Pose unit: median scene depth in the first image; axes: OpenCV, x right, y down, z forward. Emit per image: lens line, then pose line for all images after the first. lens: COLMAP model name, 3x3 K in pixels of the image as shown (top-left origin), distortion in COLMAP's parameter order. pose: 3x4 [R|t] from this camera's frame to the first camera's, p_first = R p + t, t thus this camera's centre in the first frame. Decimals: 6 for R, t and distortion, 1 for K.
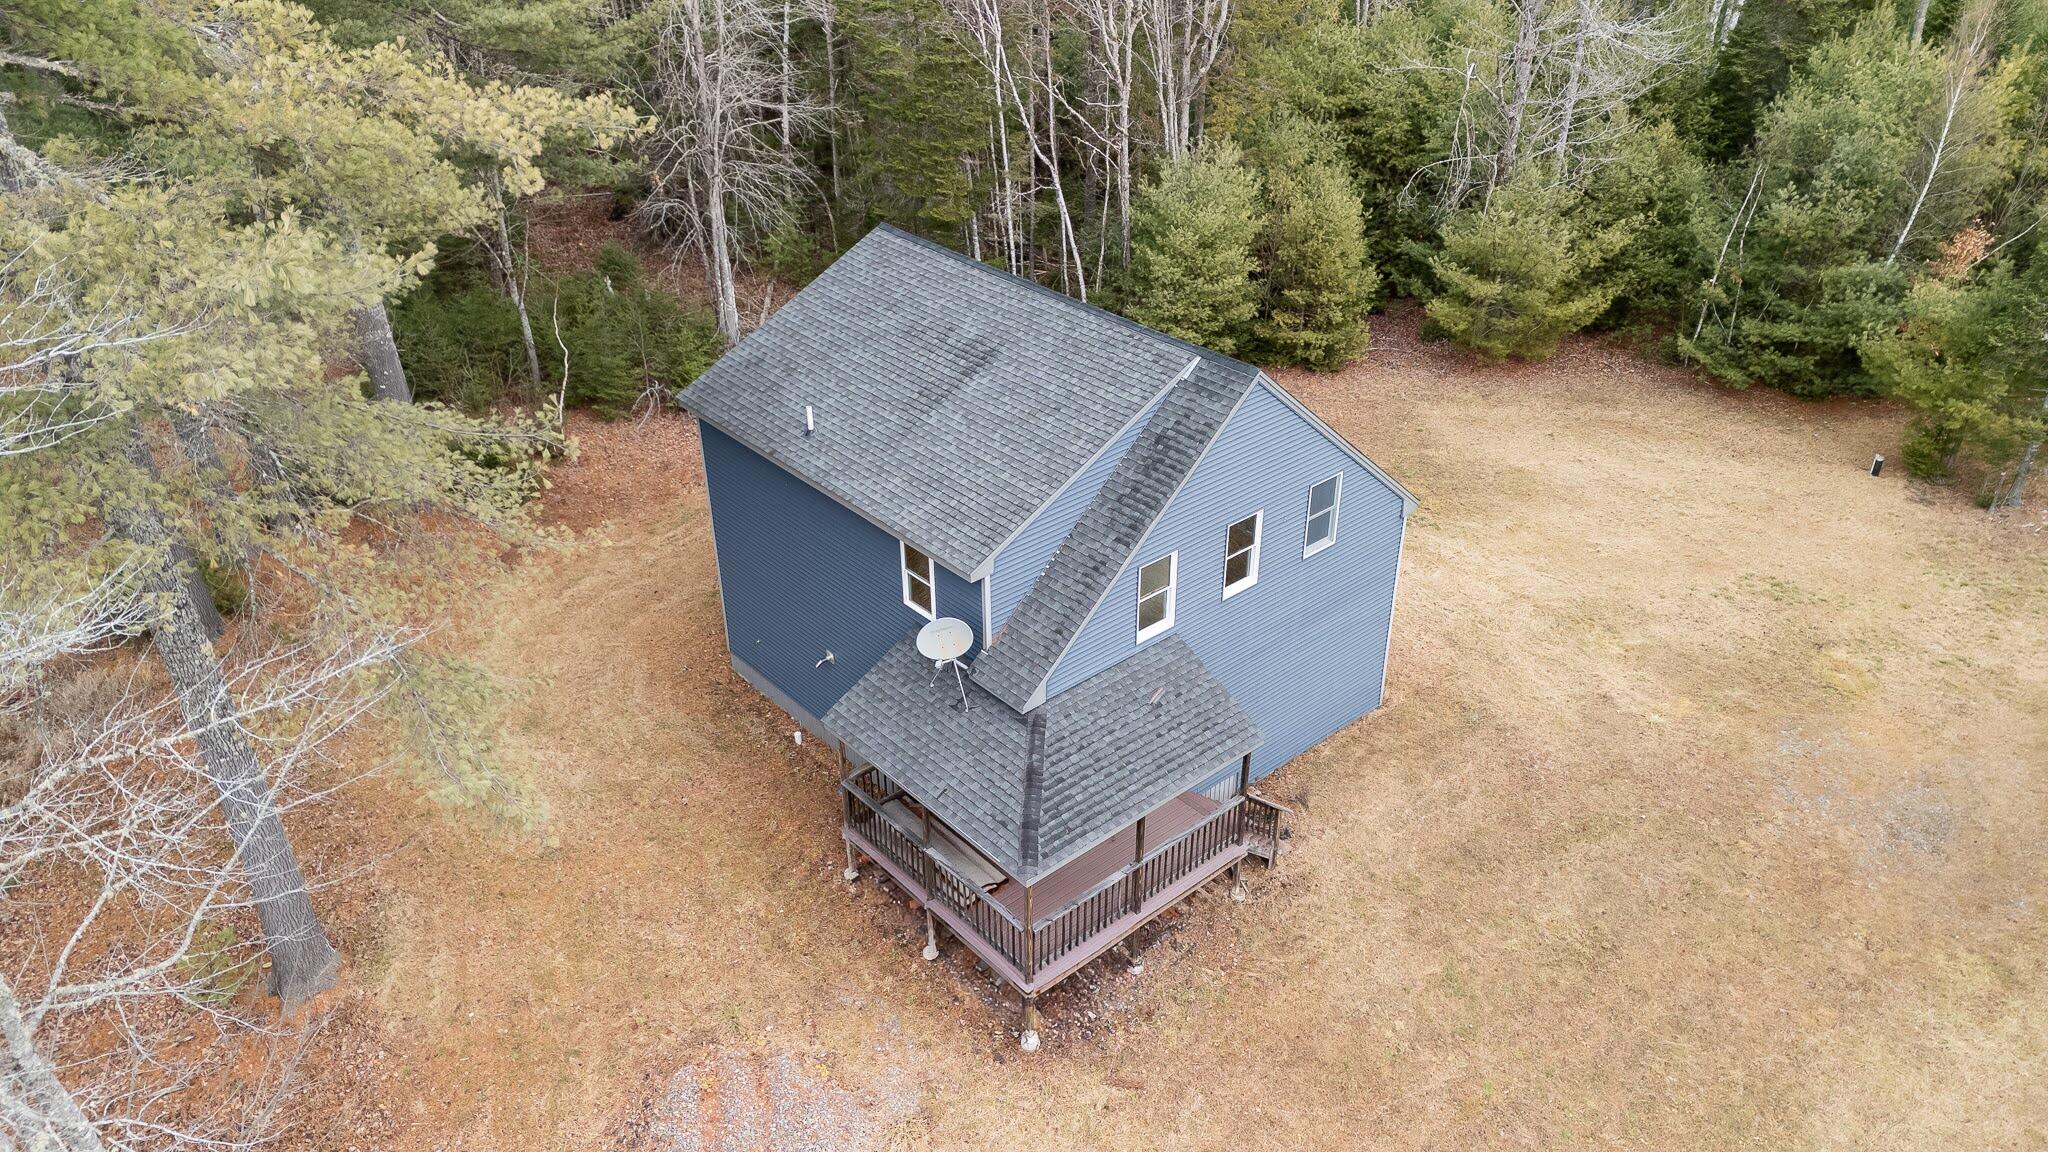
lens RADIAL K [[1486.5, 0, 1034.7], [0, 1486.5, 571.7], [0, 0, 1]] dist [0.080457, -0.070013]
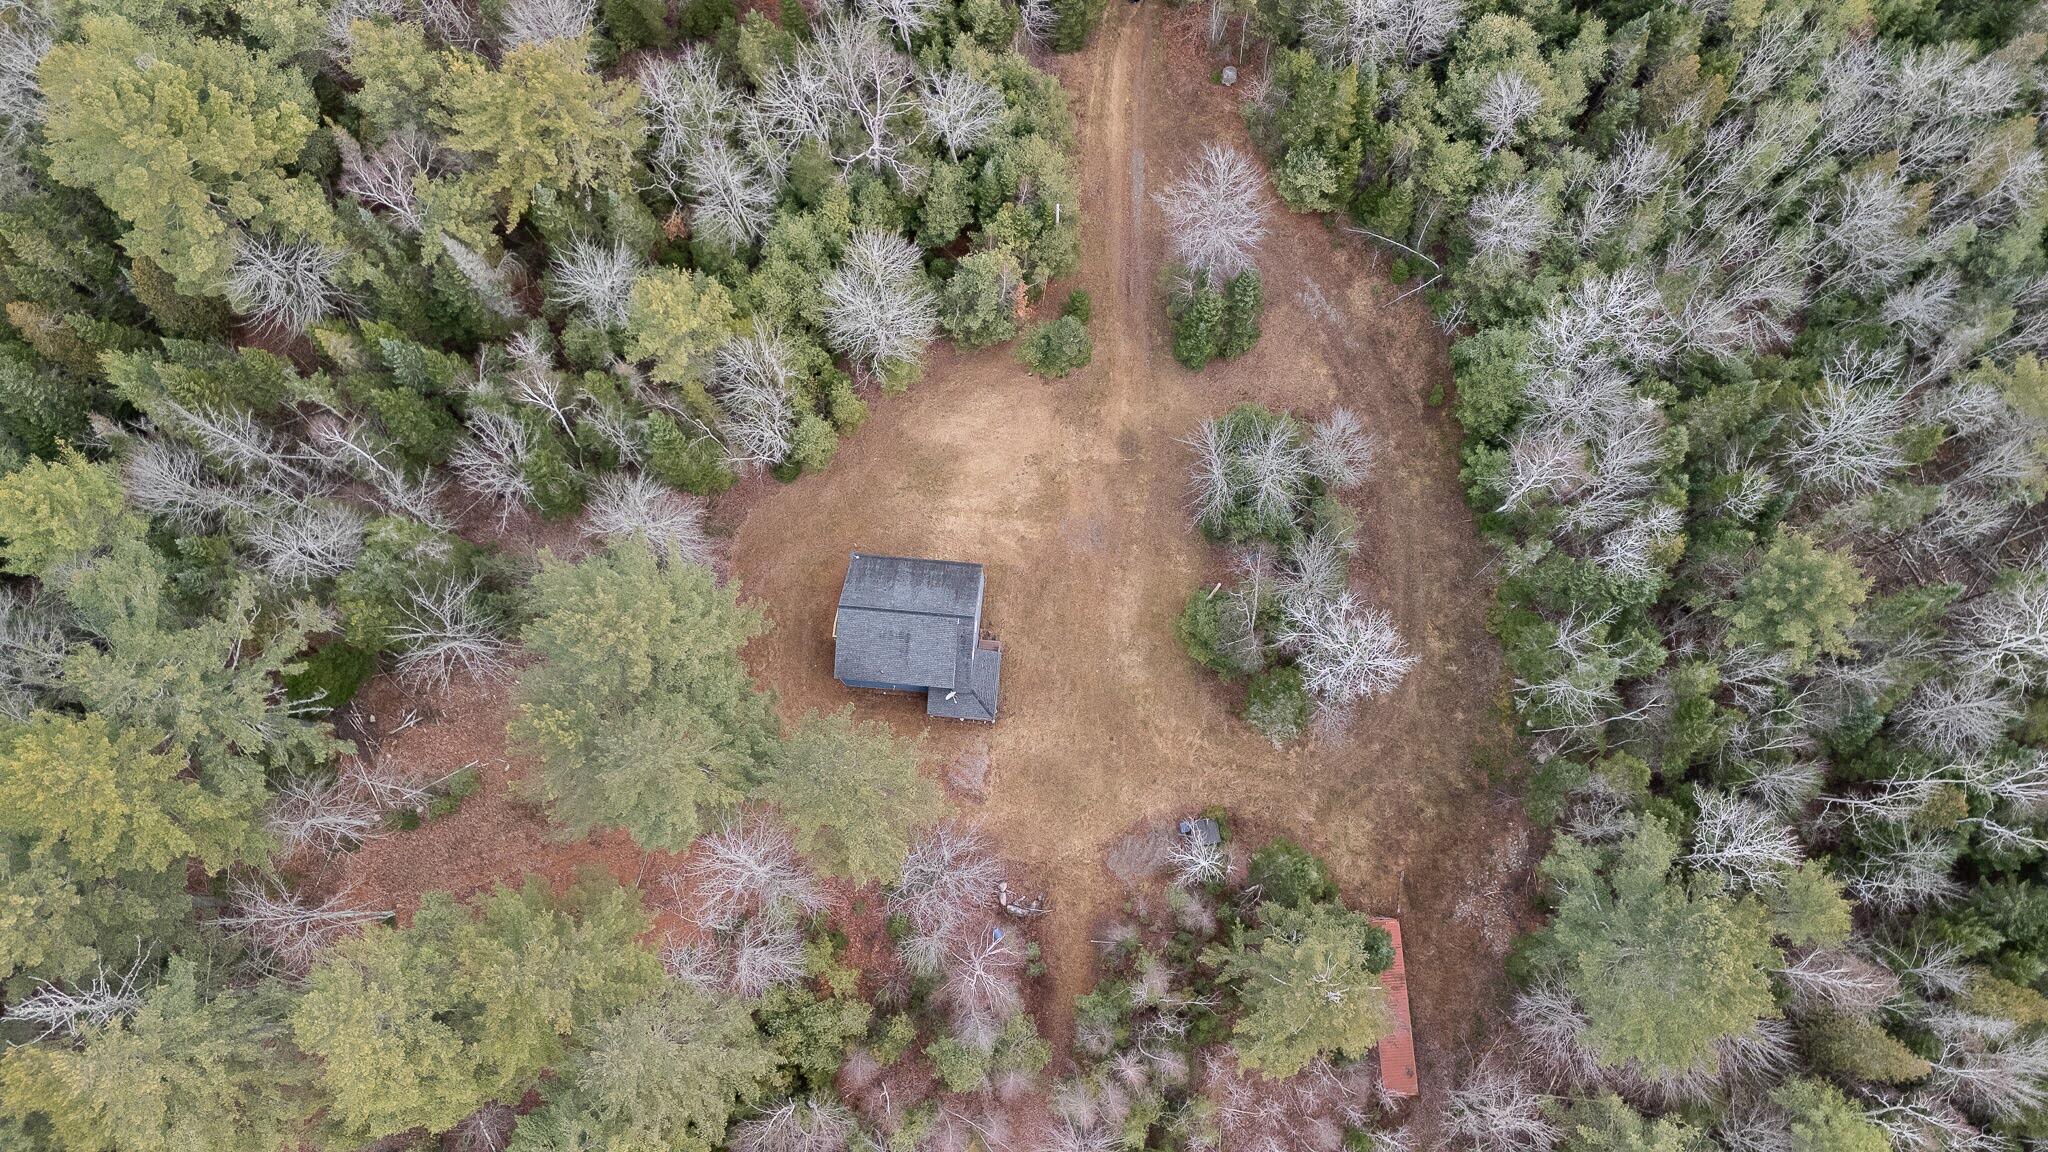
lens RADIAL K [[1486.5, 0, 1020.0], [0, 1486.5, 578.0], [0, 0, 1]] dist [0.080457, -0.070013]
pose [[0.722544, -0.677850, 0.135829, -0.250774], [0.361394, 0.537846, 0.761654, -3.231313], [-0.589342, -0.501240, 0.633588, -1.714865]]
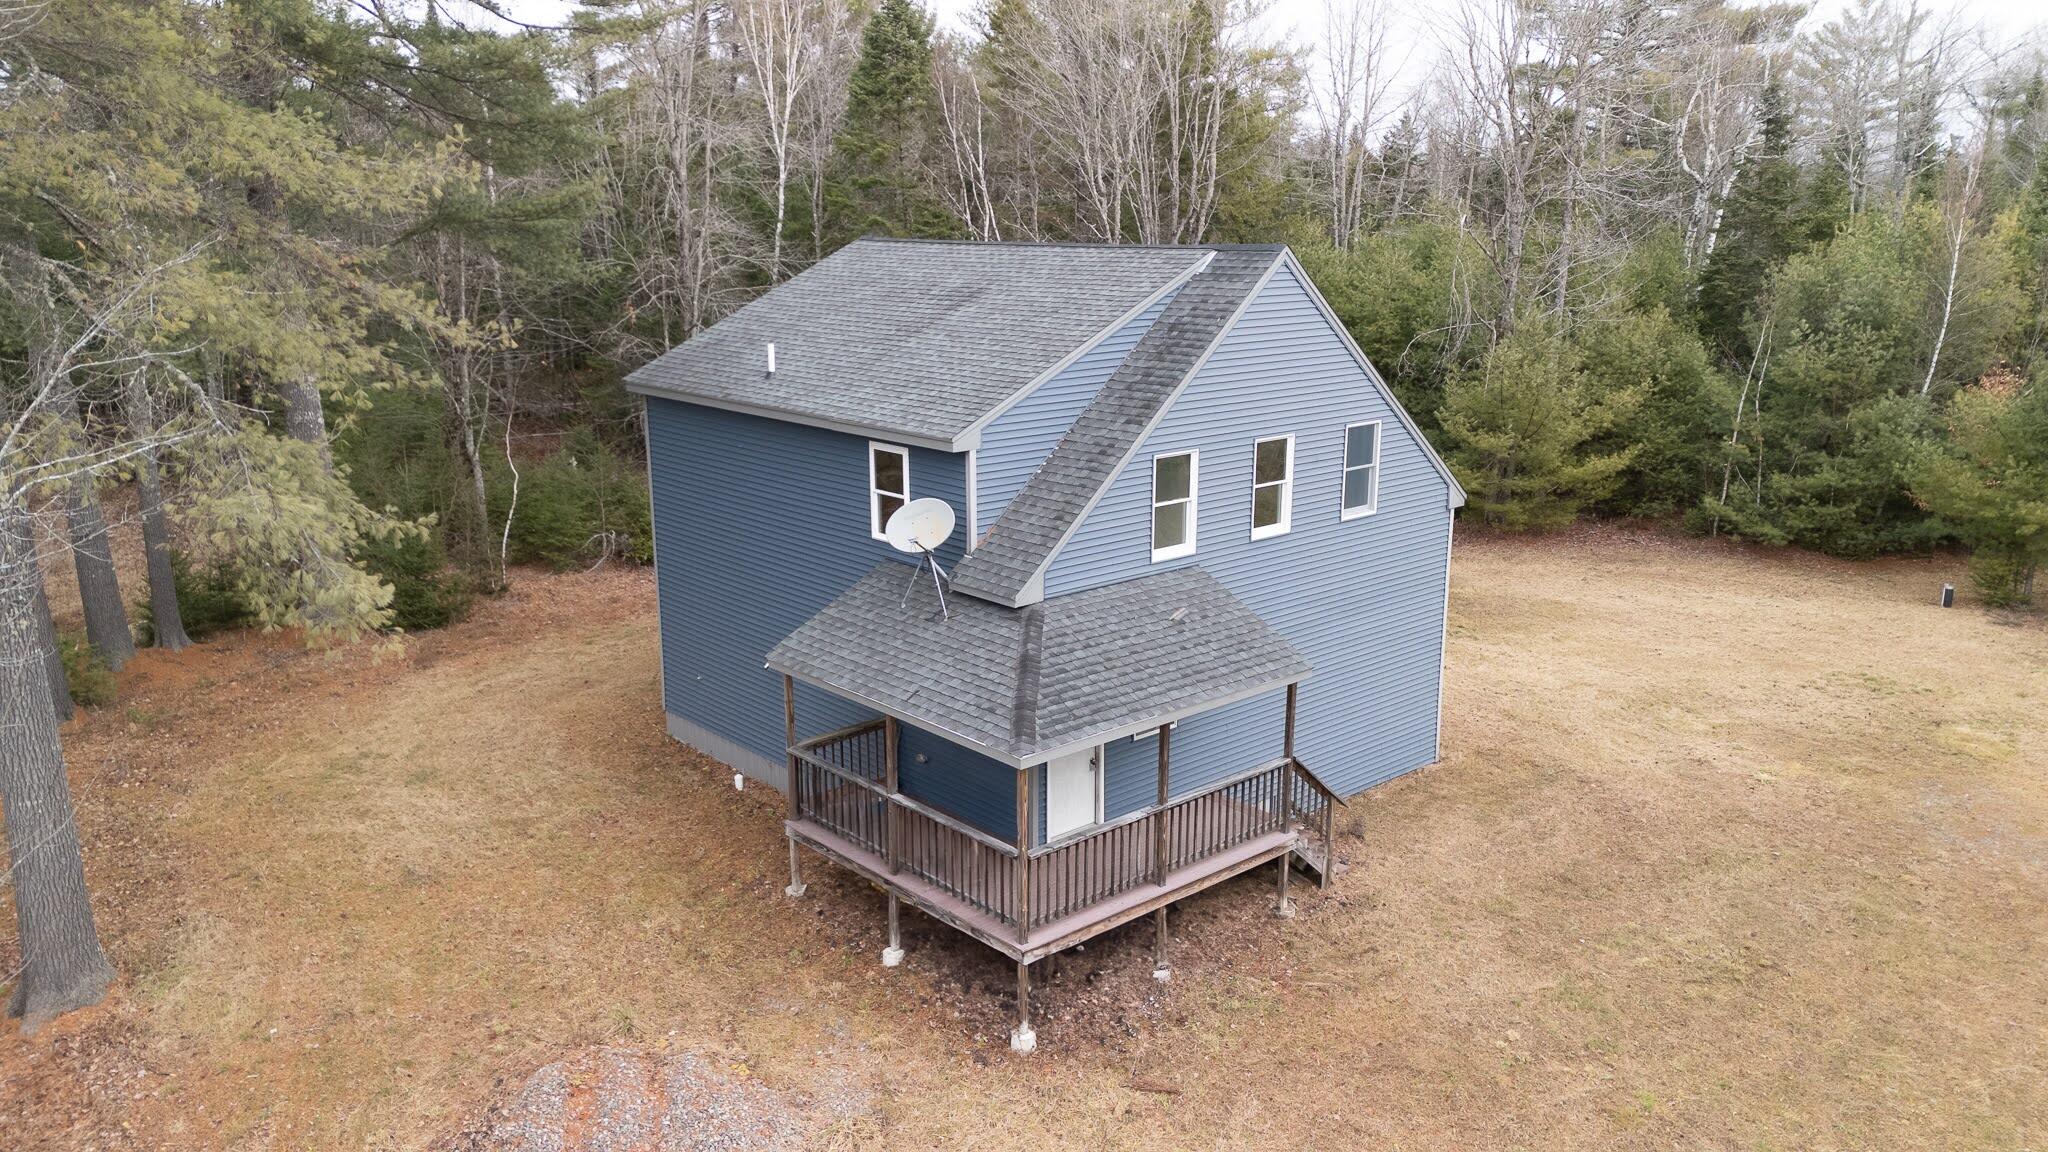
lens RADIAL K [[1486.5, 0, 1033.9], [0, 1486.5, 574.9], [0, 0, 1]] dist [0.080457, -0.070013]
pose [[0.999919, 0.003253, 0.012345, -0.006658], [0.000543, 0.955280, -0.295701, 0.272200], [-0.012755, 0.295683, 0.955201, 0.192018]]
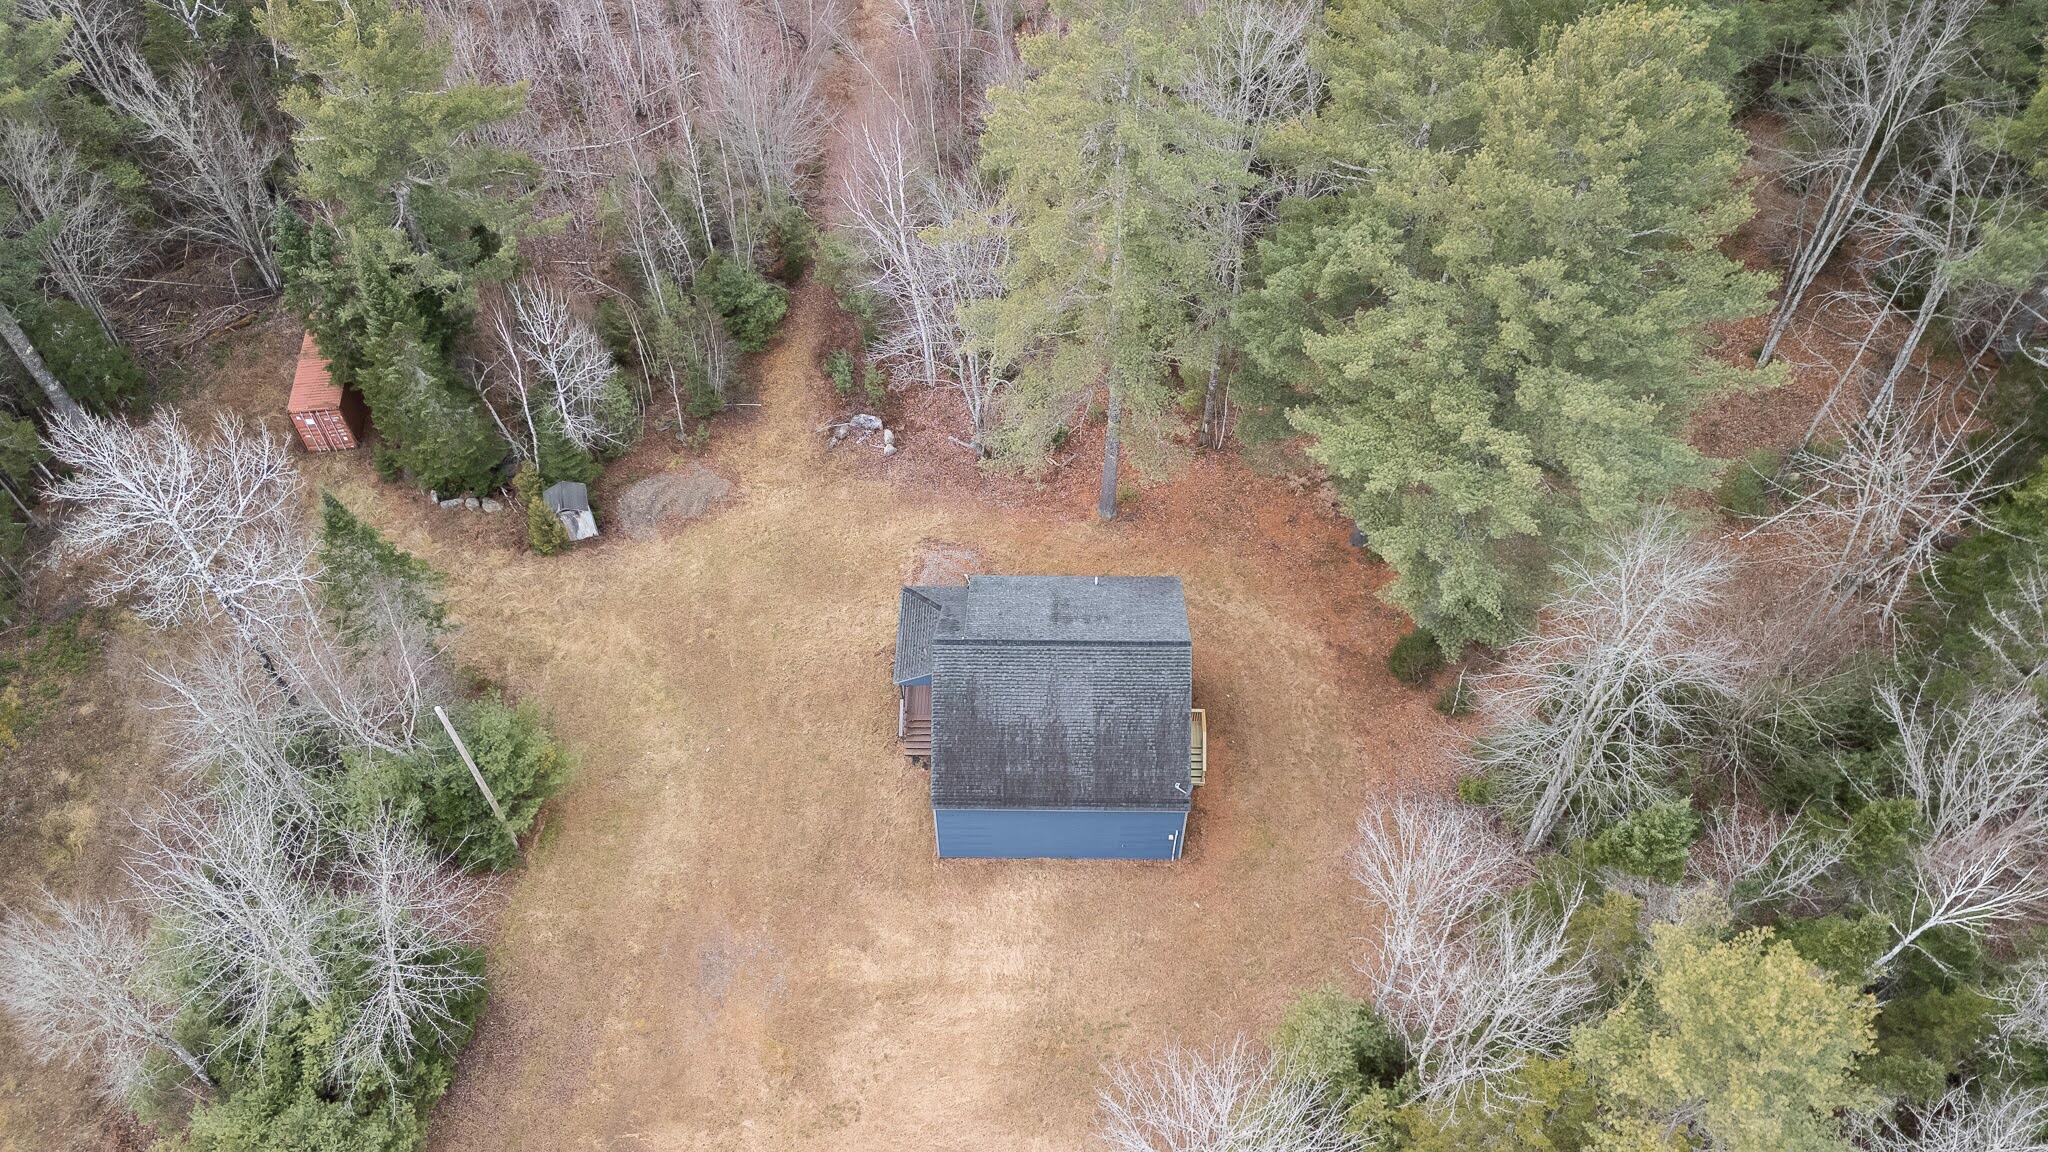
lens RADIAL K [[1486.5, 0, 1024.1], [0, 1486.5, 585.1], [0, 0, 1]] dist [0.080457, -0.070013]
pose [[-0.670983, 0.596215, -0.440805, 0.936015], [-0.369605, 0.246430, 0.895915, -2.096807], [0.642786, 0.764068, 0.055014, 0.784471]]
